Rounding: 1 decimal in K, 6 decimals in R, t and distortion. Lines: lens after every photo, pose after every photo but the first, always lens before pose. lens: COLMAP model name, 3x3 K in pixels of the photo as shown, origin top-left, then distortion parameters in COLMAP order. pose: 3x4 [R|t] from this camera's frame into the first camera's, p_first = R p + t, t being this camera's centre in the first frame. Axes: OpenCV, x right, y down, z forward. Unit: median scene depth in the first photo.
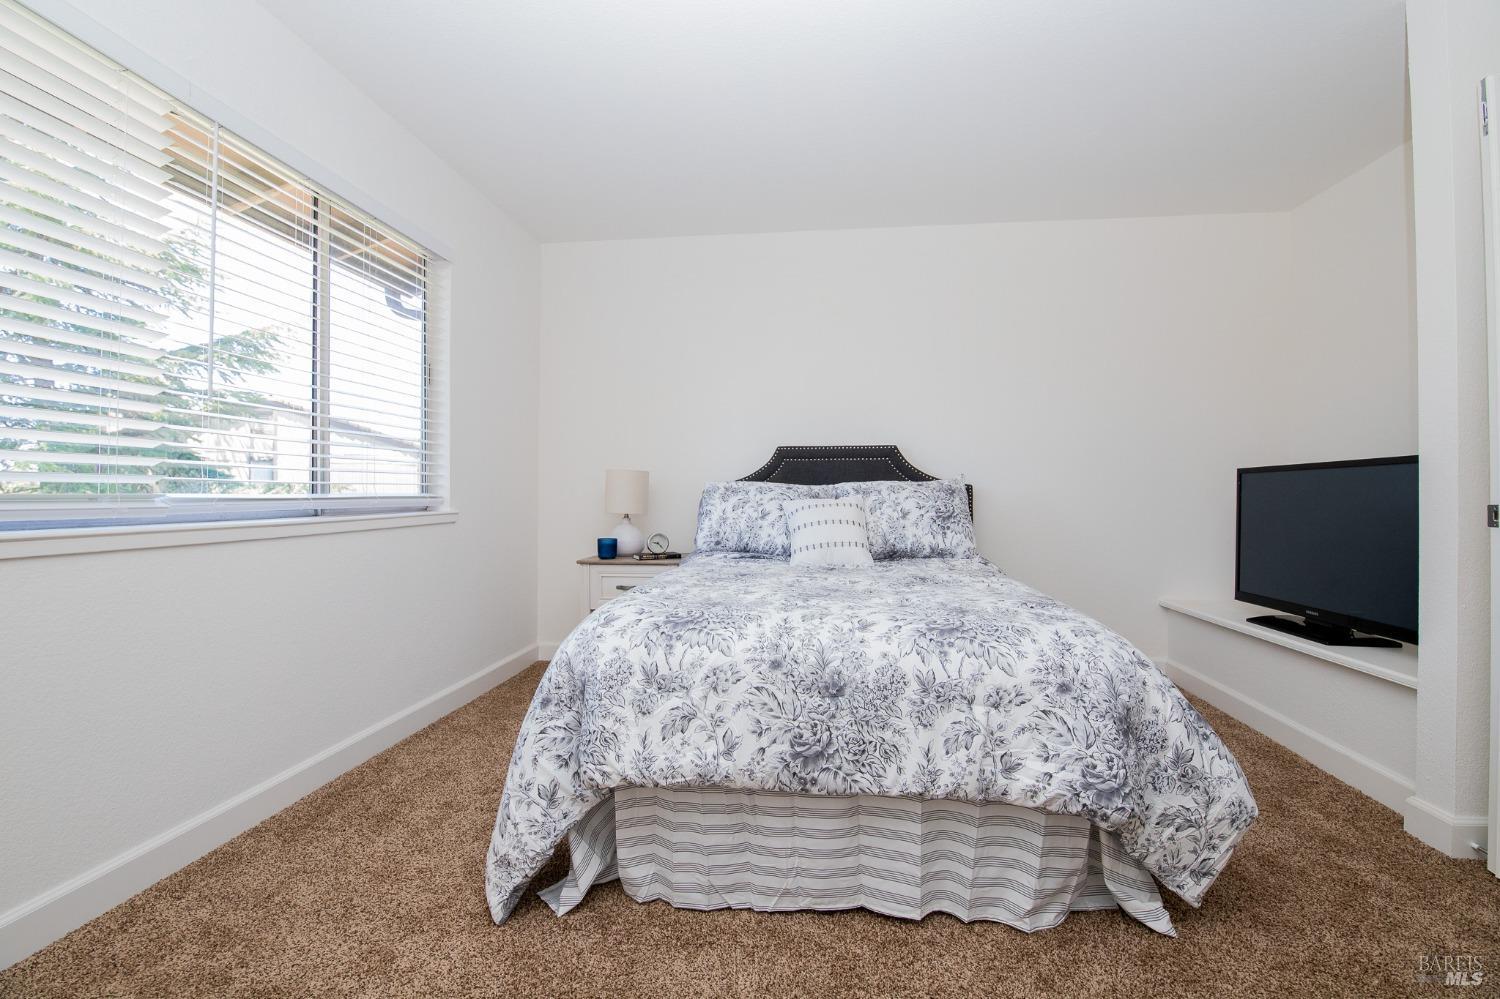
lens RADIAL K [[649.3, 0, 751.3], [0, 649.3, 491.7], [0, 0, 1]] dist [-0.017827, -0.000534]
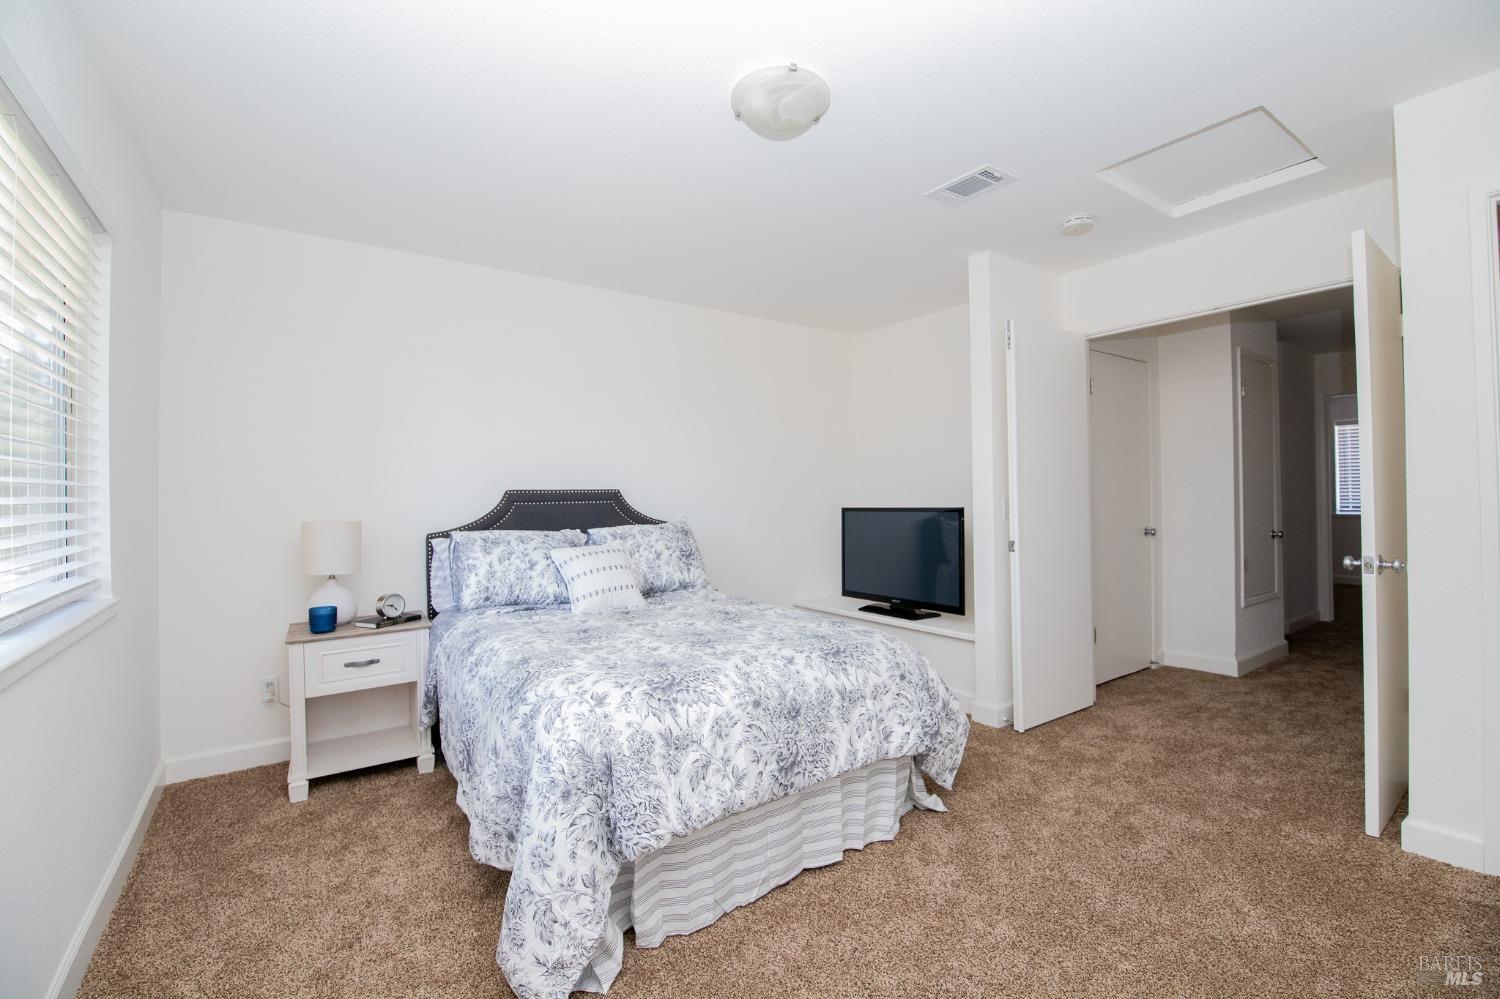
lens RADIAL K [[639.7, 0, 764.4], [0, 639.7, 497.6], [0, 0, 1]] dist [-0.015903, -0.000317]
pose [[0.738890, -0.011535, 0.673727, -0.794879], [0.012716, 0.999914, 0.003174, -0.141081], [-0.673706, 0.006222, 0.738973, 0.067895]]
